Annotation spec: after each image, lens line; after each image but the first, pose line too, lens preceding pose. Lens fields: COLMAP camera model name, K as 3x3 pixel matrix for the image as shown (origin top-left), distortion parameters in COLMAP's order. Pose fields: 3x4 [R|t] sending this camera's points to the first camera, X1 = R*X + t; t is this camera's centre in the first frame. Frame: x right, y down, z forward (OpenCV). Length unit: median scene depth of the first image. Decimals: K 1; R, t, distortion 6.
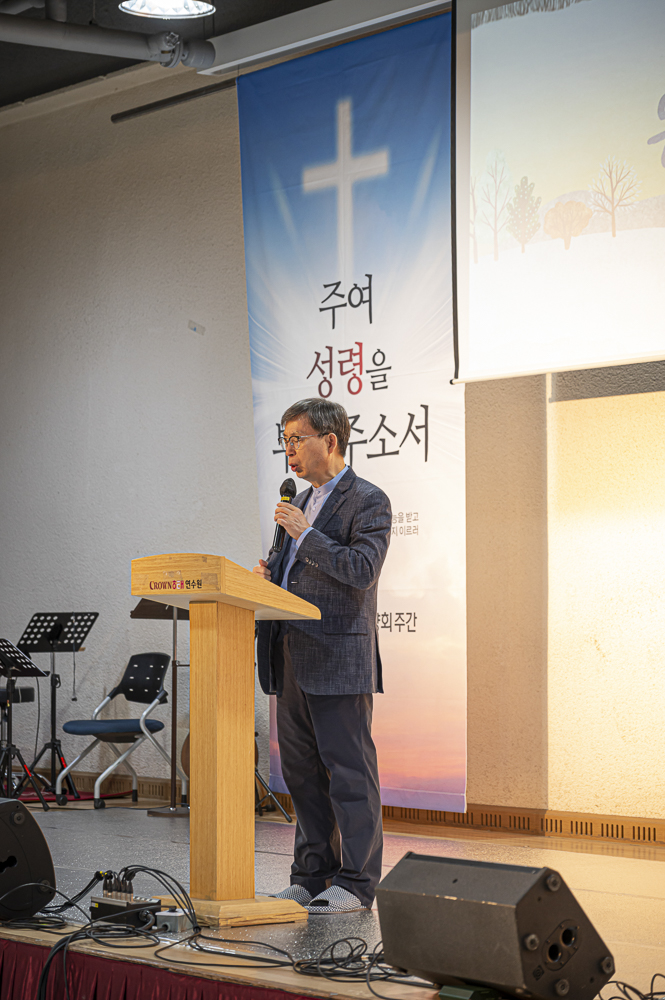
lens RADIAL K [[2628.0, 0, 330.2], [0, 2628.0, 495.6], [0, 0, 1]] dist [0.027453, 0.000000]
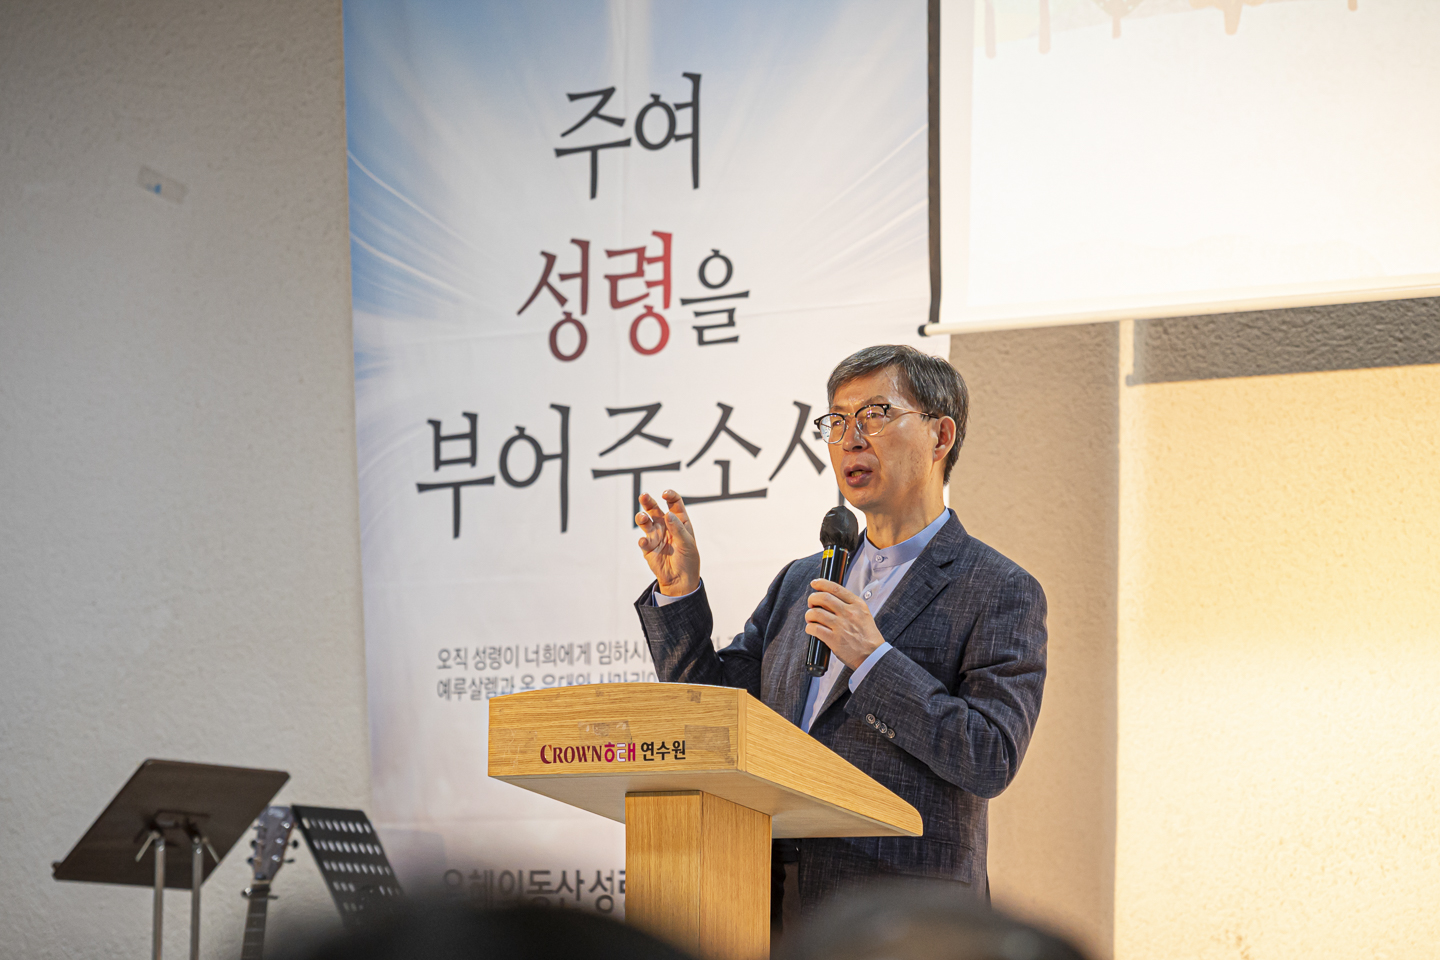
lens RADIAL K [[7285.6, 0, 723.0], [0, 7285.6, 481.6], [0, 0, 1]] dist [-0.038971, 0.000000]
pose [[0.988463, 0.026240, 0.149174, -0.158826], [-0.022177, 0.999338, -0.028841, 0.016130], [-0.149832, 0.025200, 0.988390, -0.167645]]
